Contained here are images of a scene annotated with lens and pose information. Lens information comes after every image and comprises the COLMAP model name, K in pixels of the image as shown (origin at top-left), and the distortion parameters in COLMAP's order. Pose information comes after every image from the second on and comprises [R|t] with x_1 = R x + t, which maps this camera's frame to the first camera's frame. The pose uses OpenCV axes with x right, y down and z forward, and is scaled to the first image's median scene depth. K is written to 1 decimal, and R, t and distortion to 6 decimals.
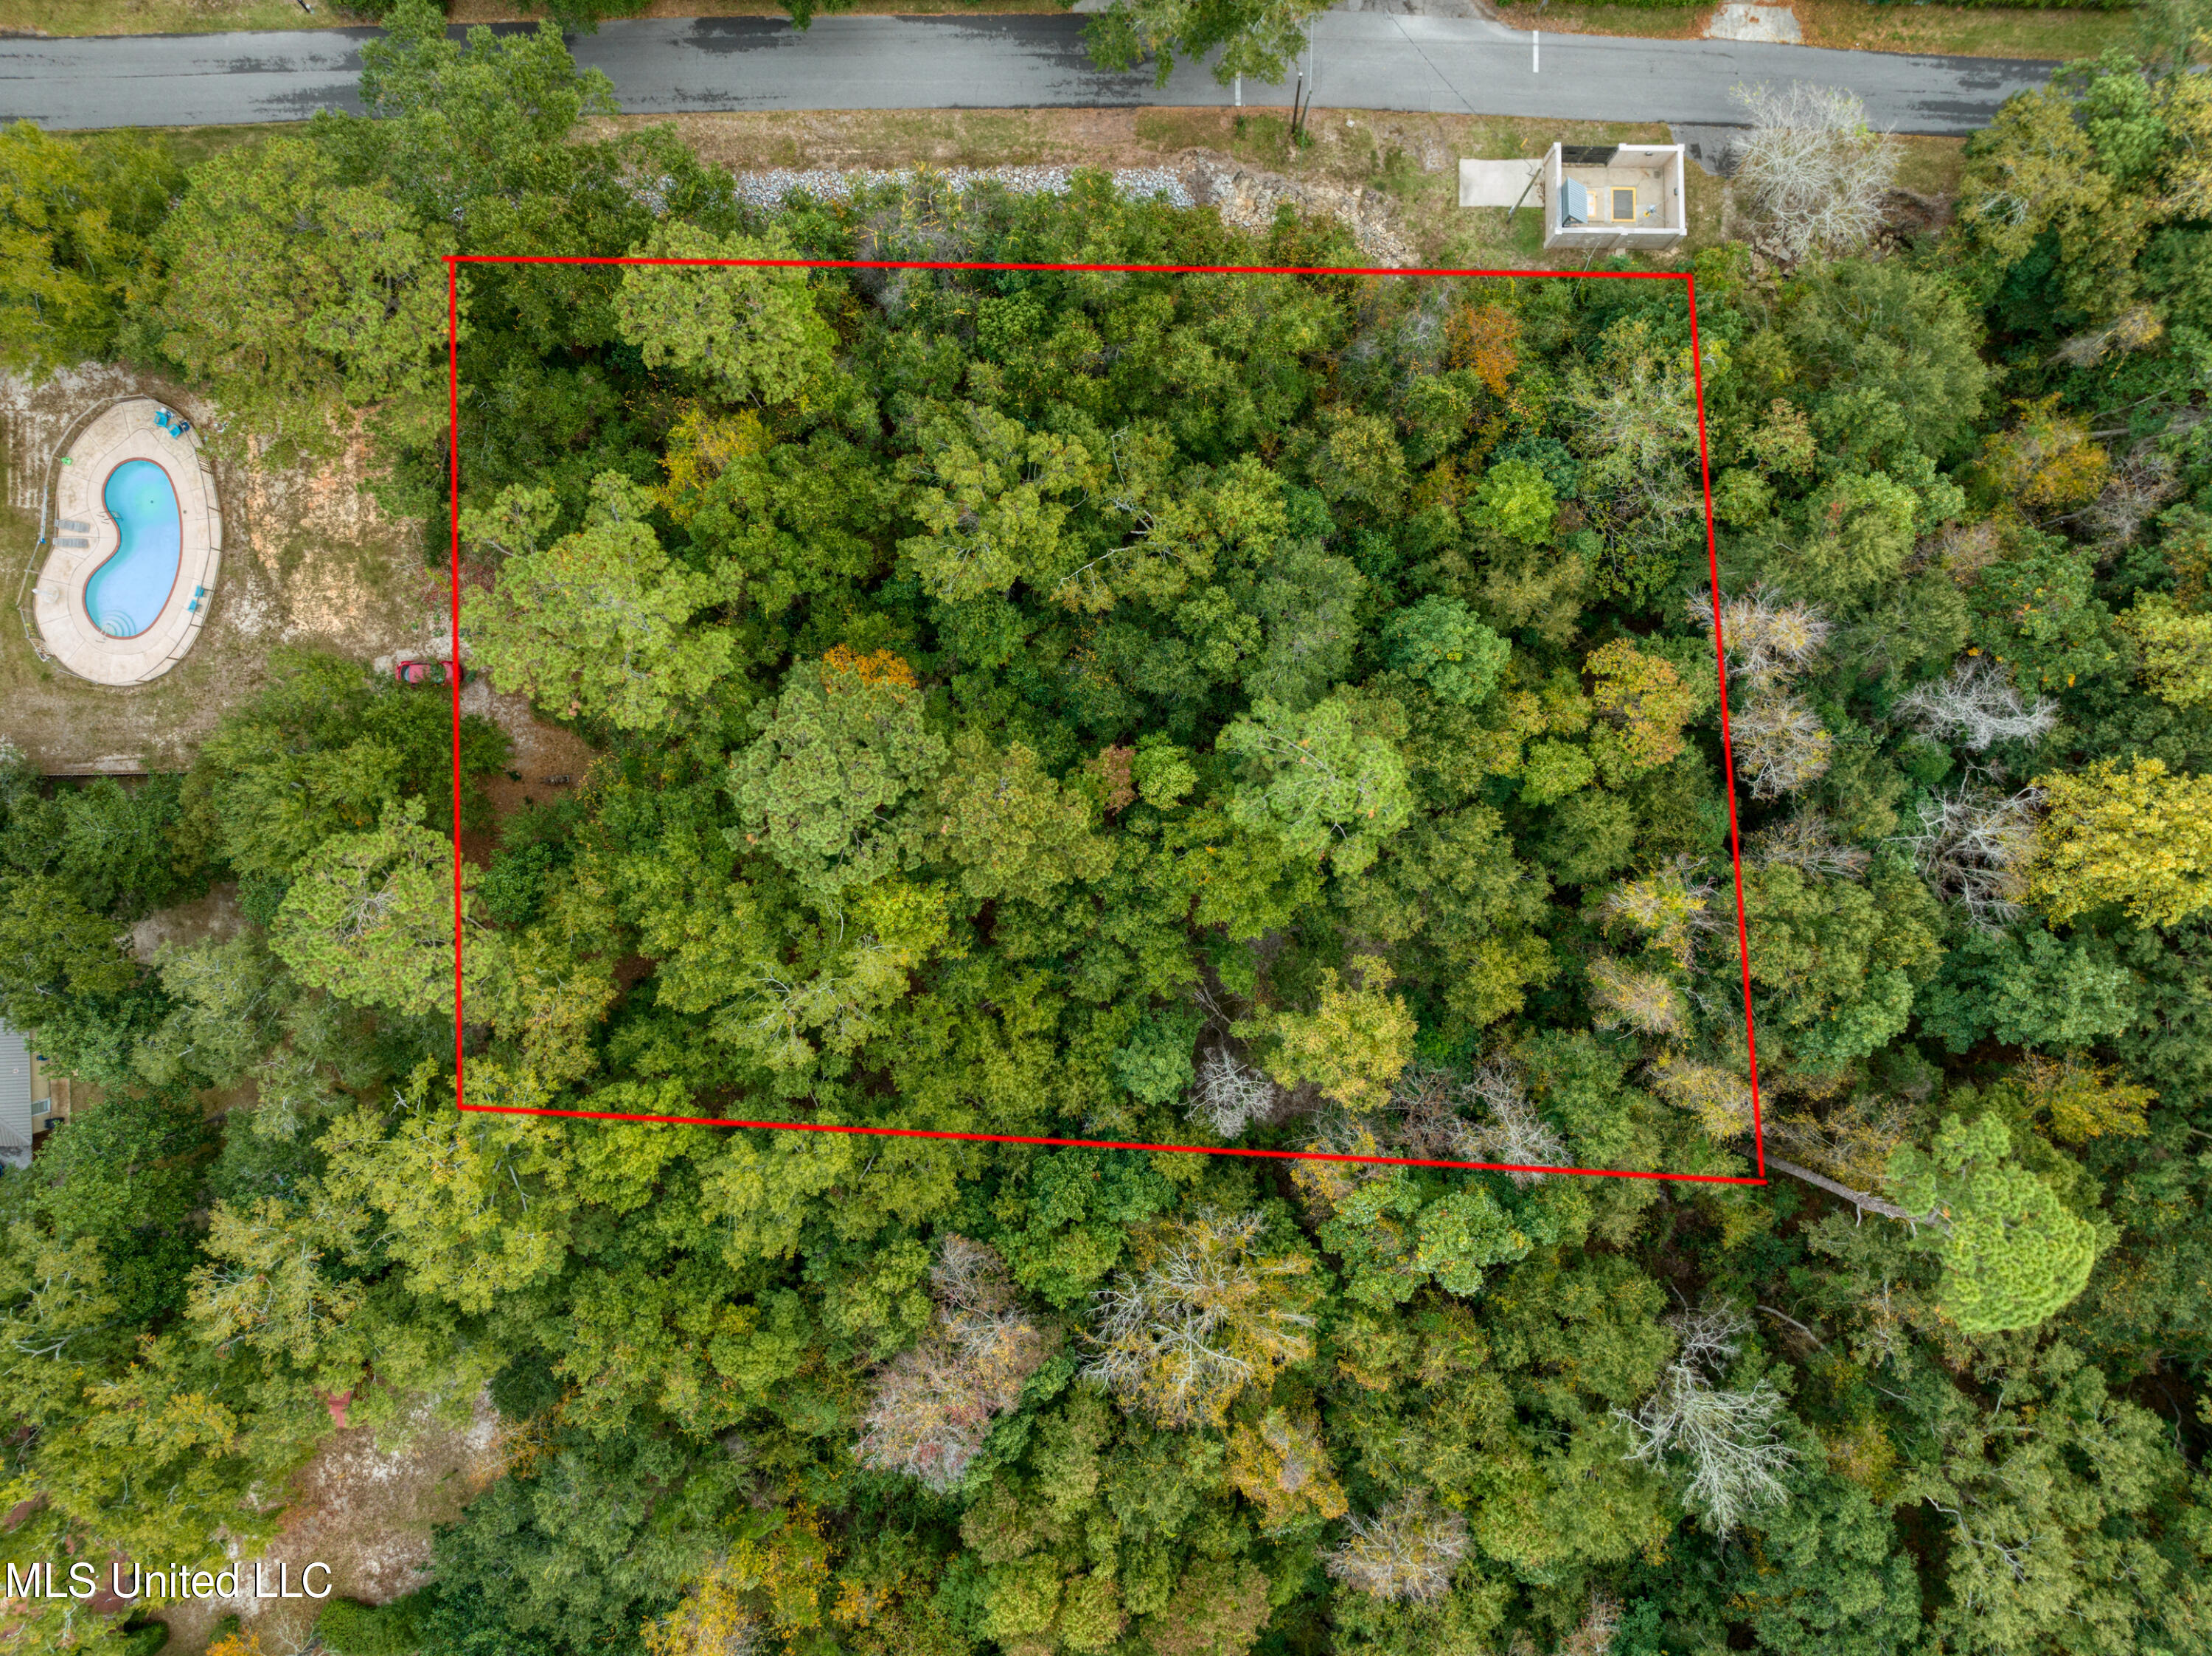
lens RADIAL K [[1560.0, 0, 1105.7], [0, 1560.0, 828.4], [0, 0, 1]] dist [-0.051563, 0.021915]
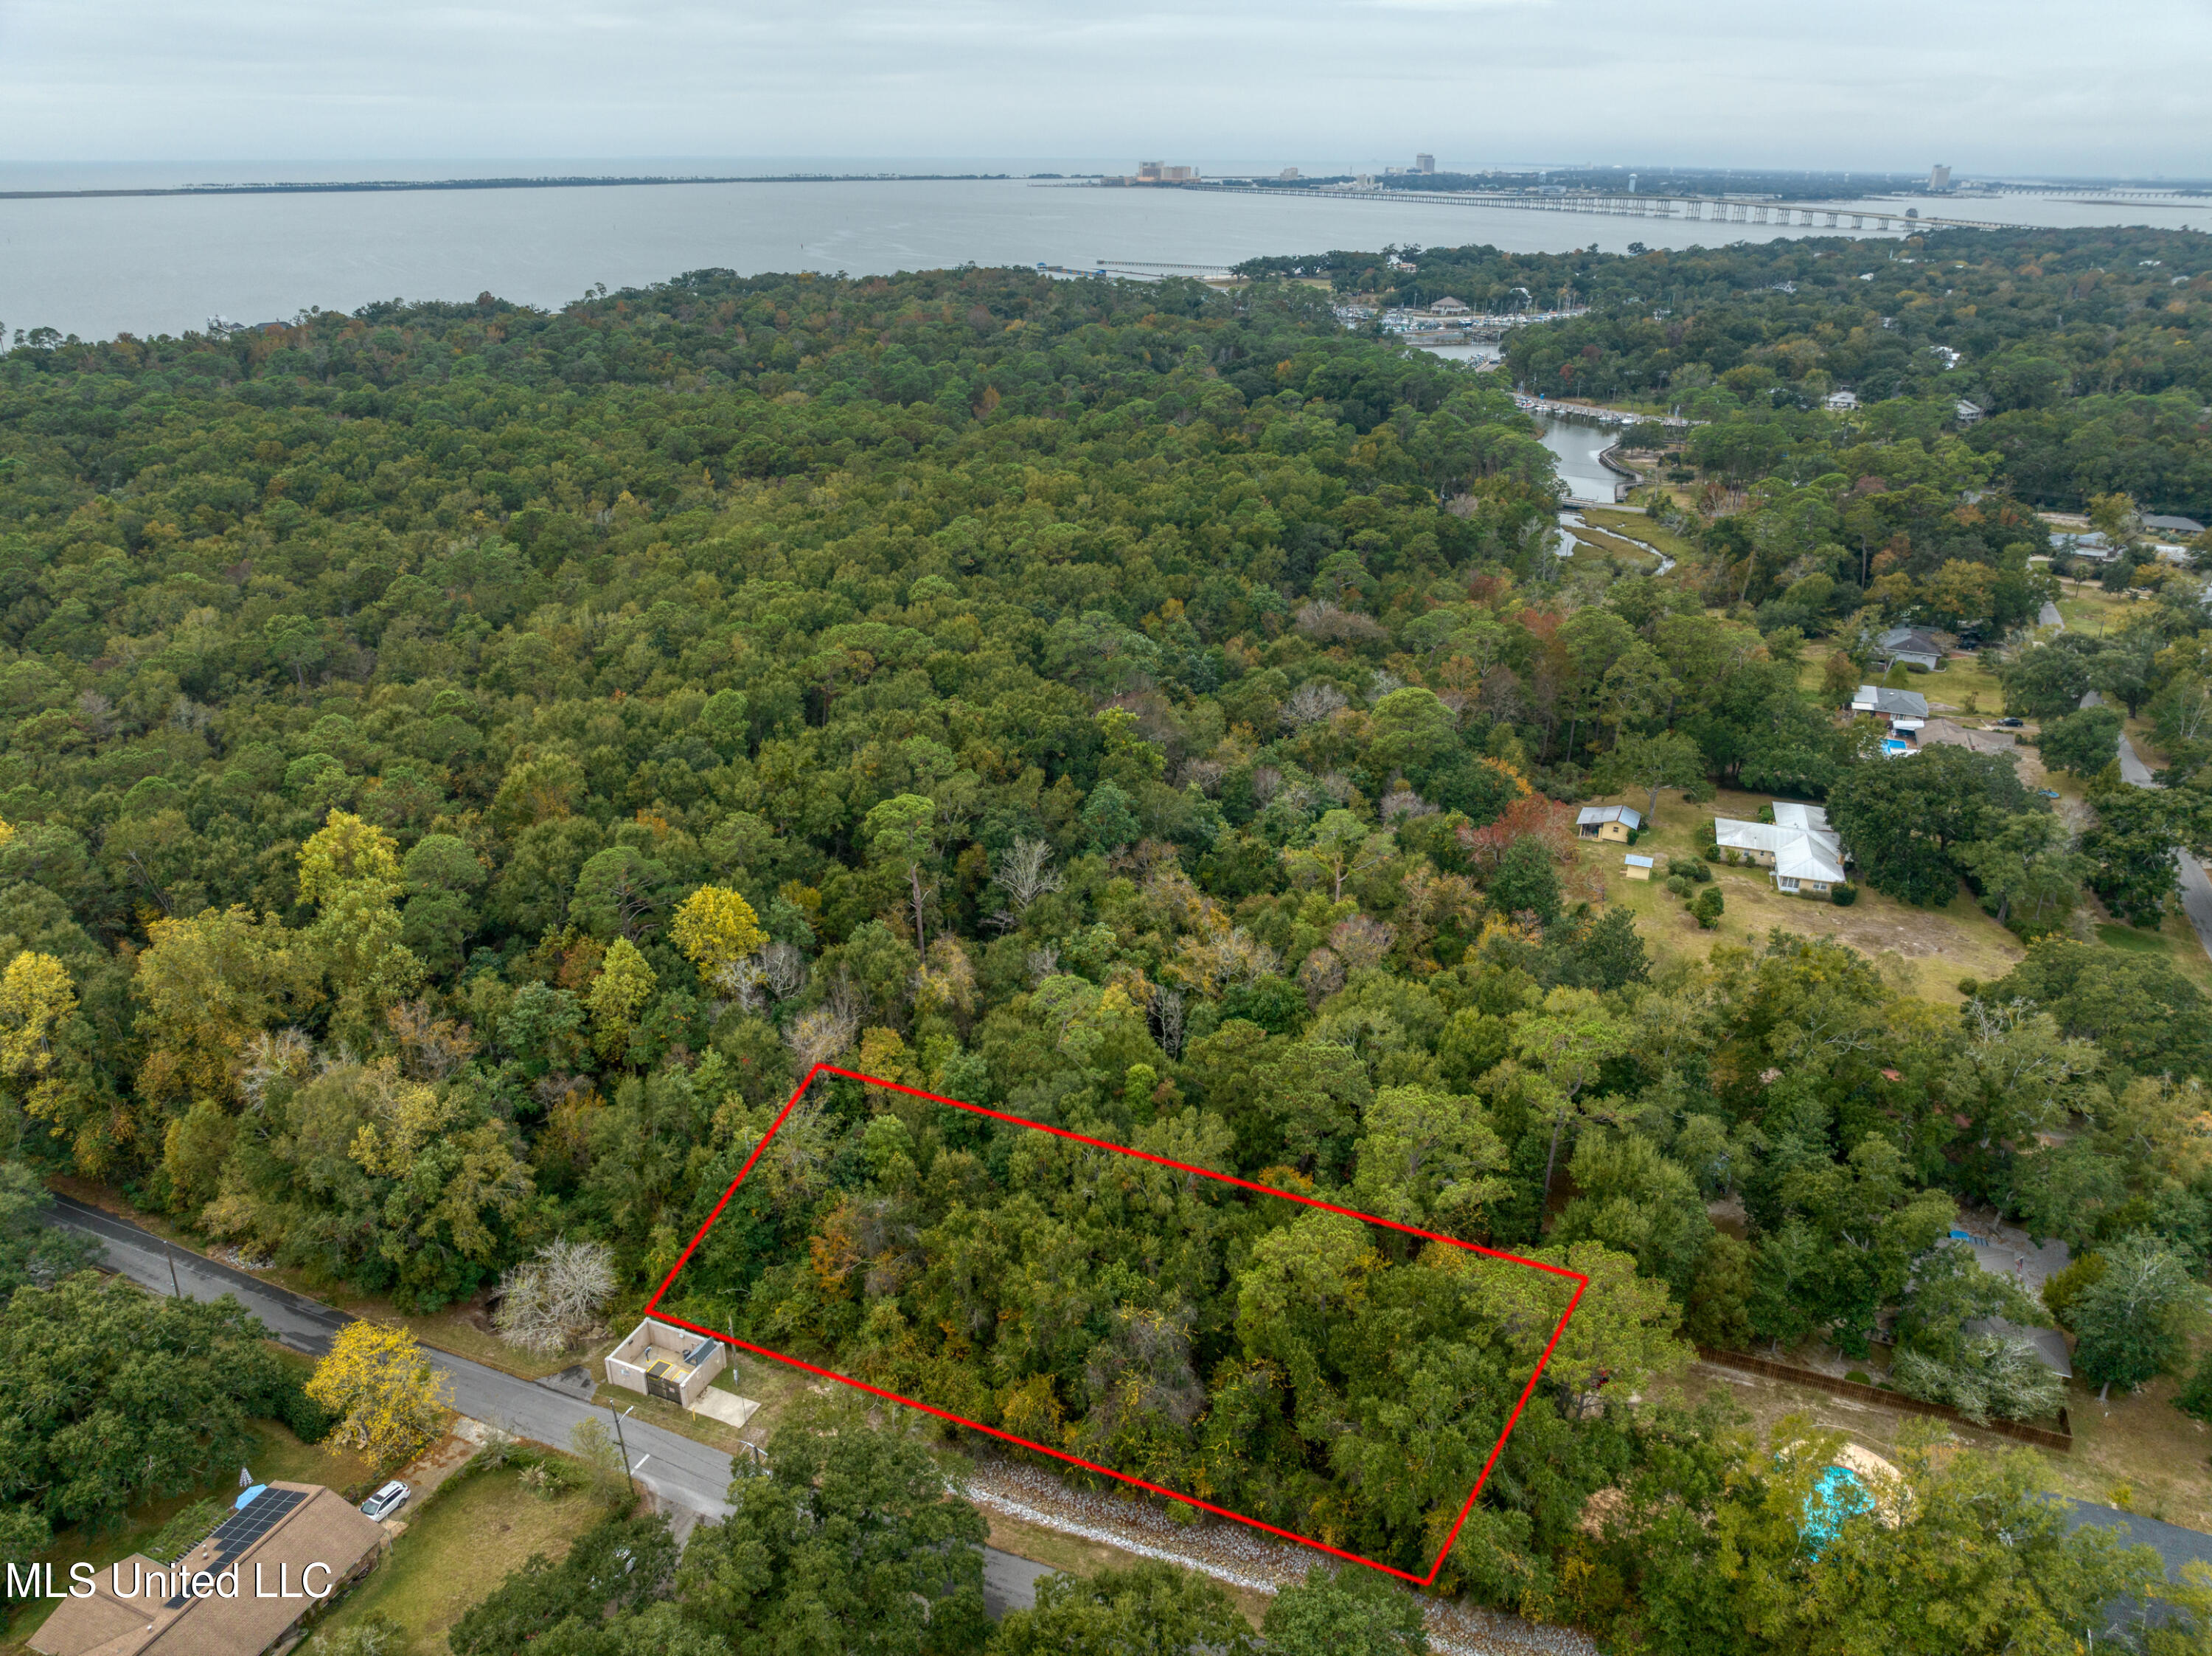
lens RADIAL K [[1560.0, 0, 1109.9], [0, 1560.0, 820.5], [0, 0, 1]] dist [-0.051563, 0.021915]
pose [[-0.917773, -0.169616, 0.359058, -0.450403], [0.397029, -0.374325, 0.838002, -1.235368], [-0.007734, 0.911653, 0.410888, -0.011269]]
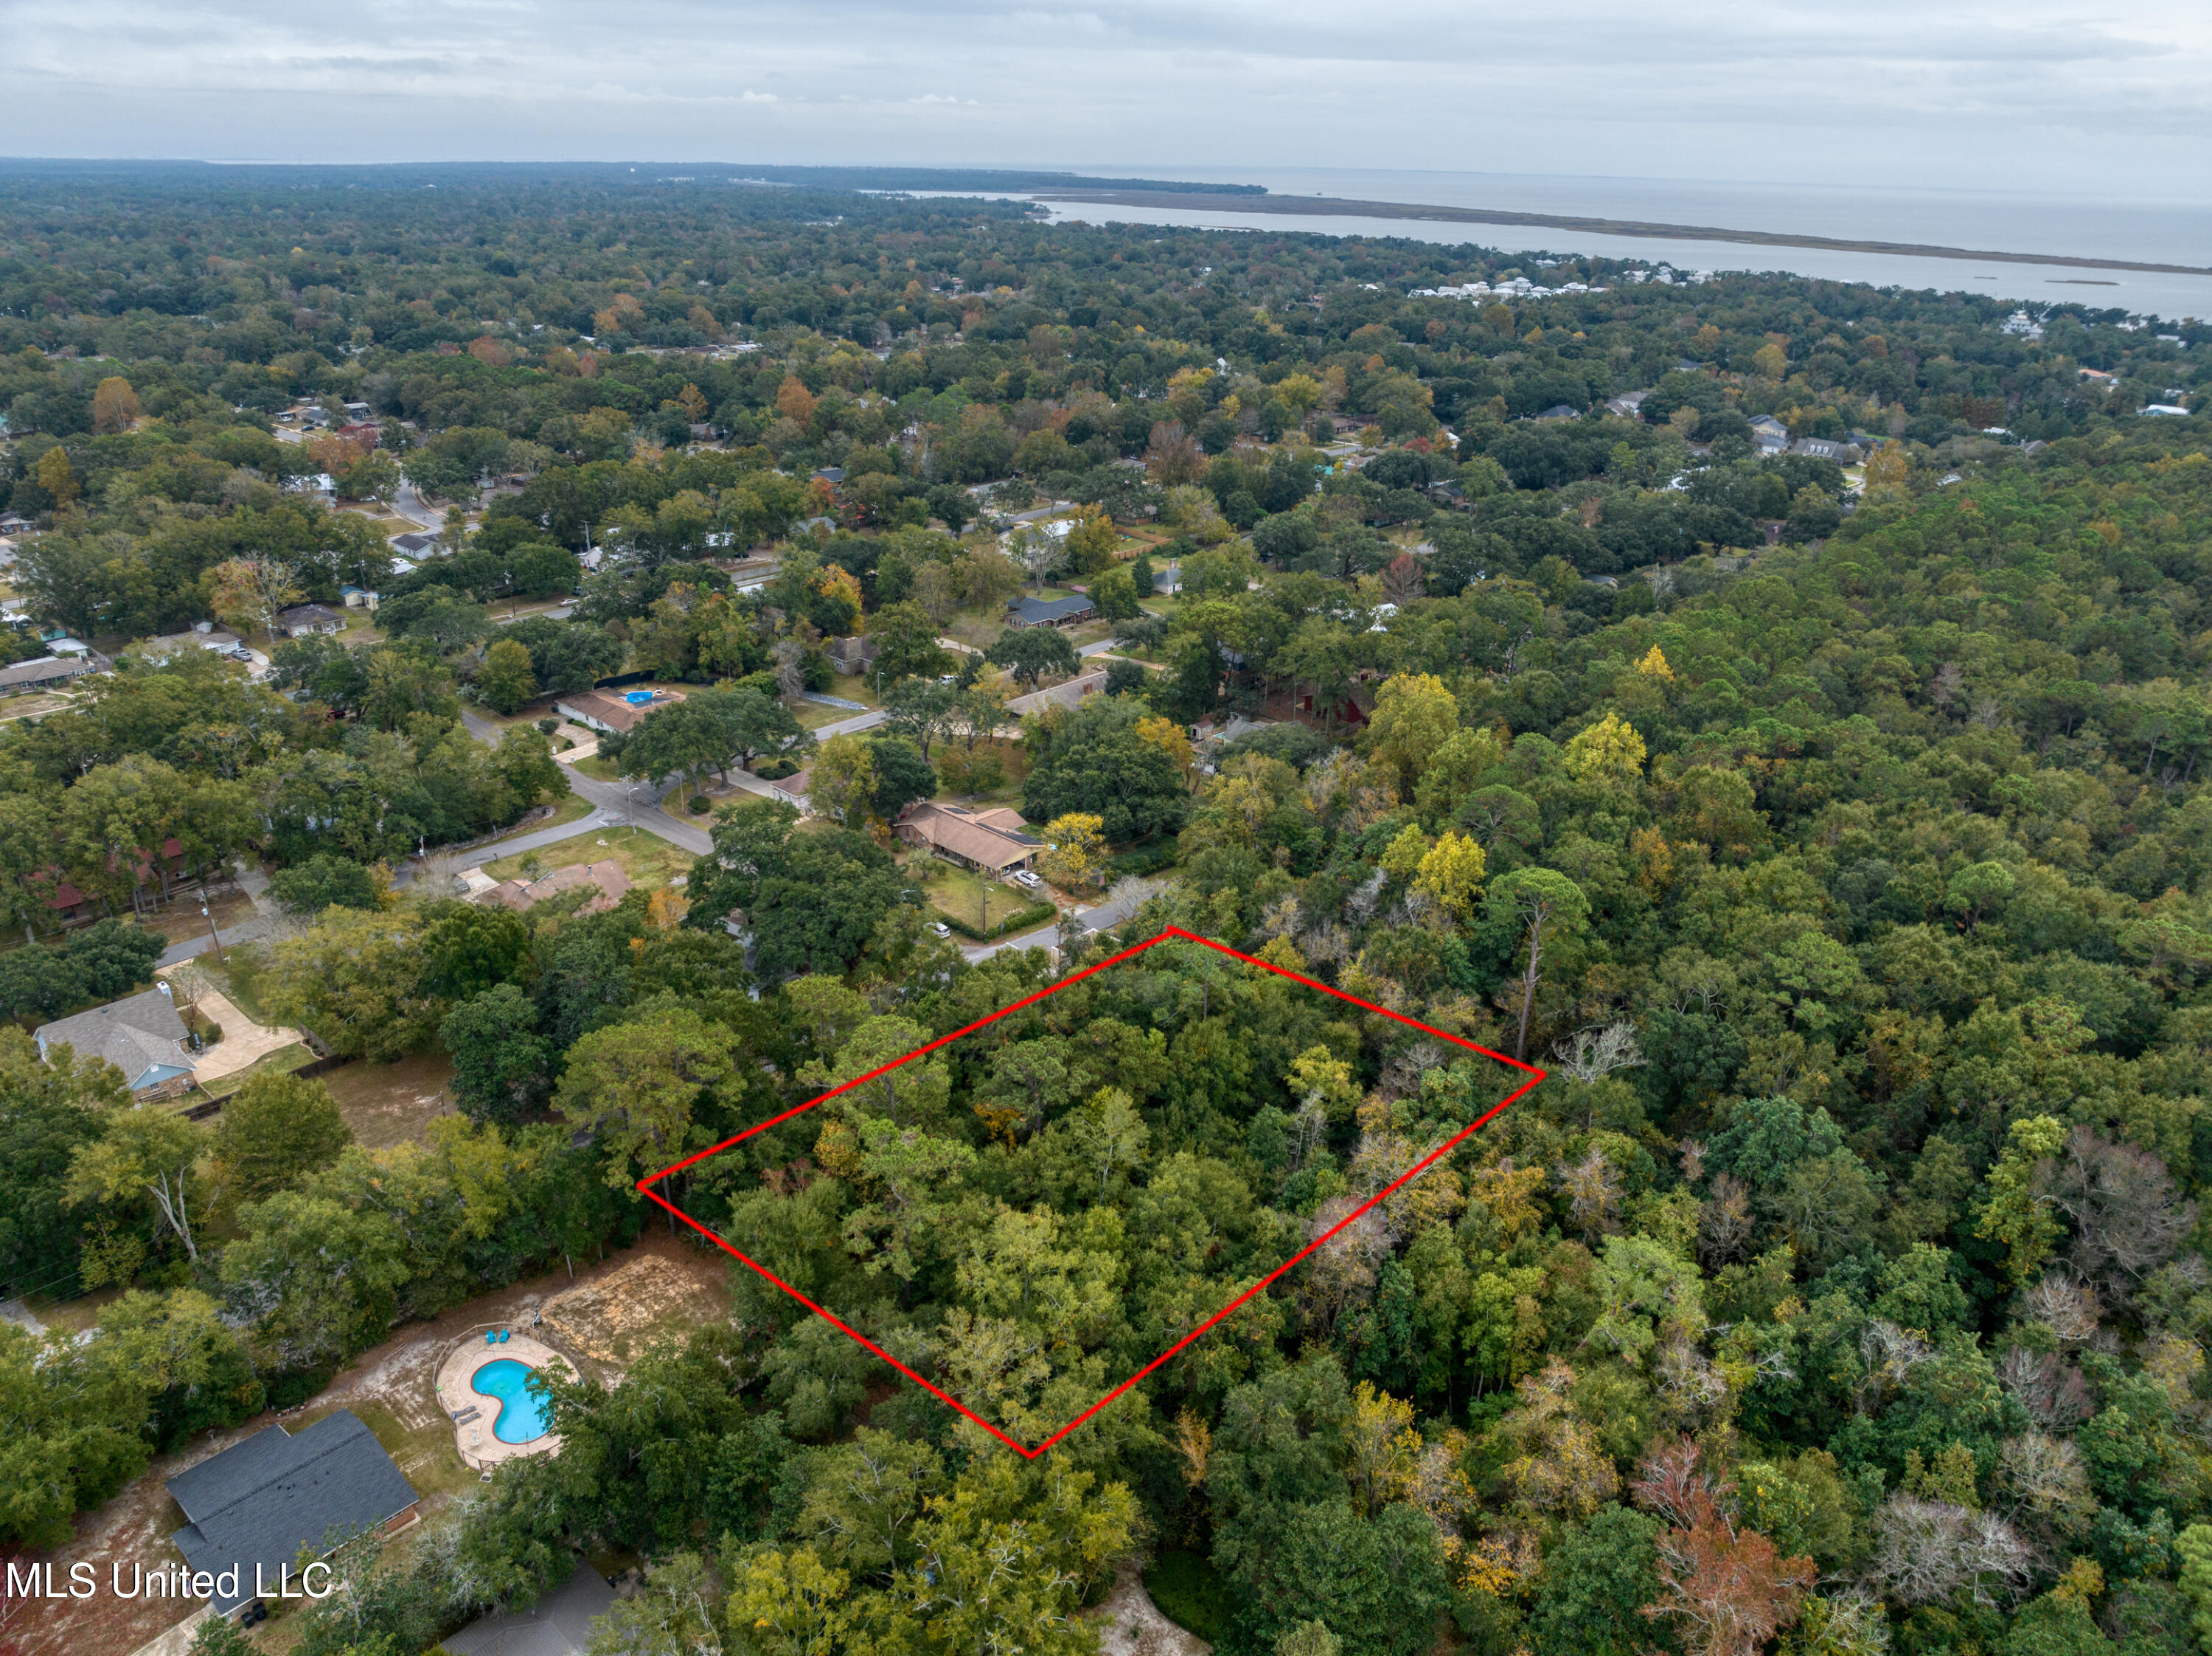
lens RADIAL K [[1560.0, 0, 1106.5], [0, 1560.0, 826.9], [0, 0, 1]] dist [-0.051563, 0.021915]
pose [[0.689372, -0.282809, 0.666923, -1.038471], [0.724395, 0.274613, -0.632329, 0.920681], [-0.004318, 0.919025, 0.394176, -0.006641]]
